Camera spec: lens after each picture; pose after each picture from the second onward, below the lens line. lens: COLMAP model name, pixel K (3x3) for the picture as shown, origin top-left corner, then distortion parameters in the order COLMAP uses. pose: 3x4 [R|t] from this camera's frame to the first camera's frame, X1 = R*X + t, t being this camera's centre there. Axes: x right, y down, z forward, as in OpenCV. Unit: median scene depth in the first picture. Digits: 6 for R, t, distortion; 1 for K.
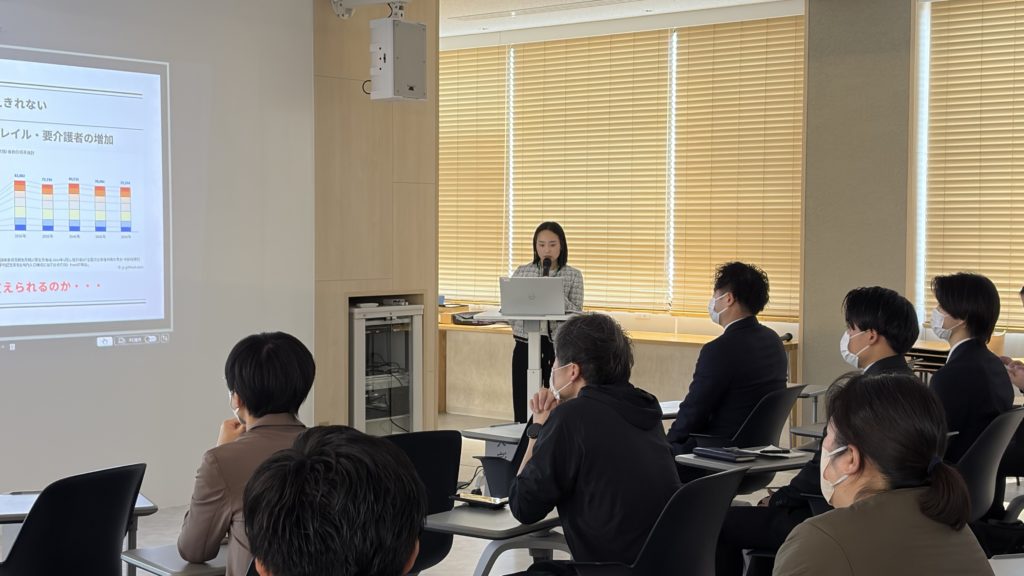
lens RADIAL K [[1514.8, 0, 512.0], [0, 1514.8, 288.0], [0, 0, 1]] dist [0.186675, -0.682485]
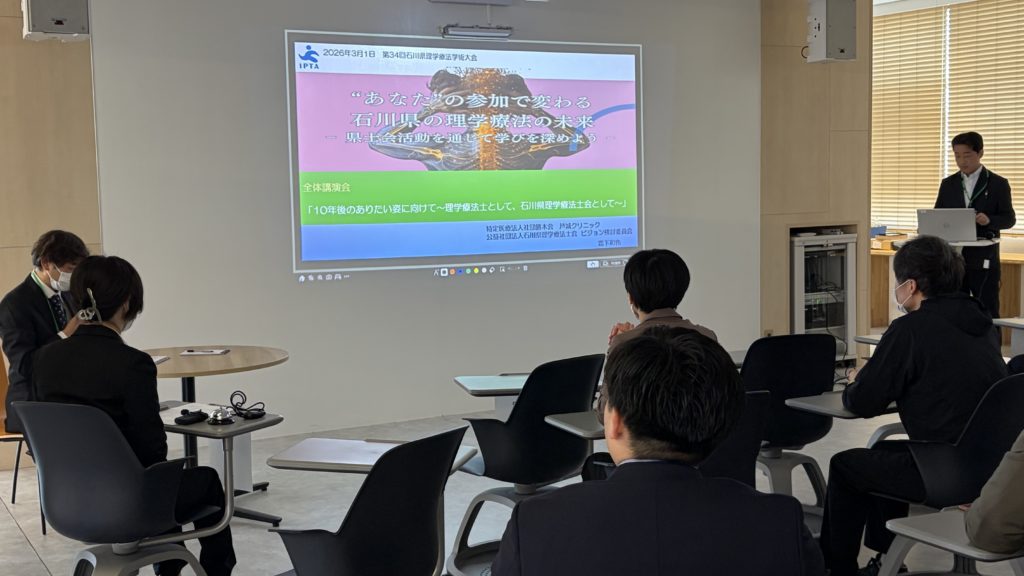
lens RADIAL K [[1272.1, 0, 512.0], [0, 1272.1, 288.0], [0, 0, 1]] dist [0.191956, -0.702974]
pose [[0.936324, 0.005874, -0.351089, 0.043854], [0.011852, 0.998762, 0.048318, 0.001744], [0.350938, -0.049403, 0.935095, -0.037039]]
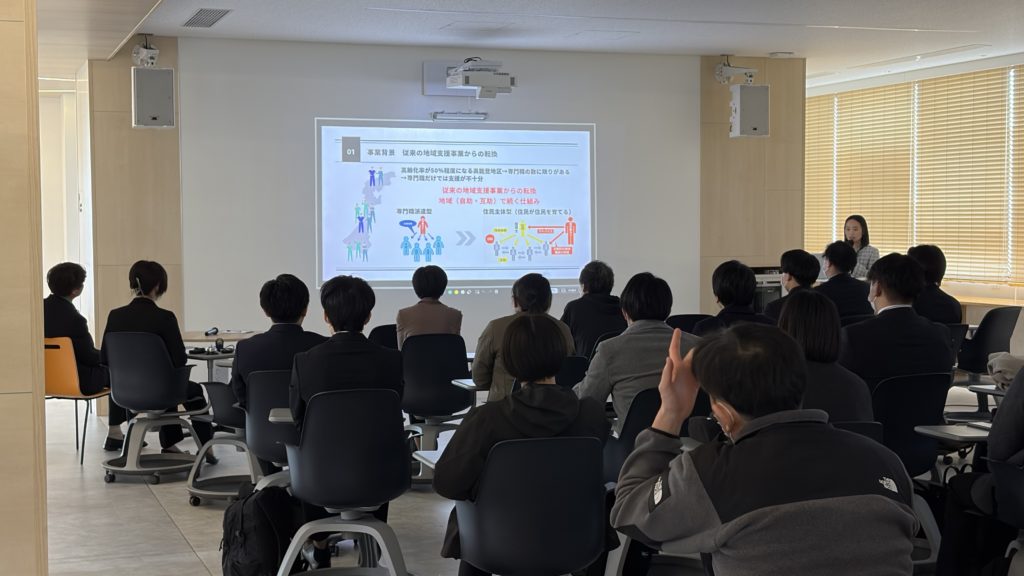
lens RADIAL K [[1514.8, 0, 512.0], [0, 1514.8, 288.0], [0, 0, 1]] dist [0.186675, -0.682485]
pose [[0.863304, 0.012139, -0.504539, 0.466874], [-0.010150, 0.999926, 0.006691, 0.018265], [0.504583, -0.000655, 0.863363, -0.410108]]
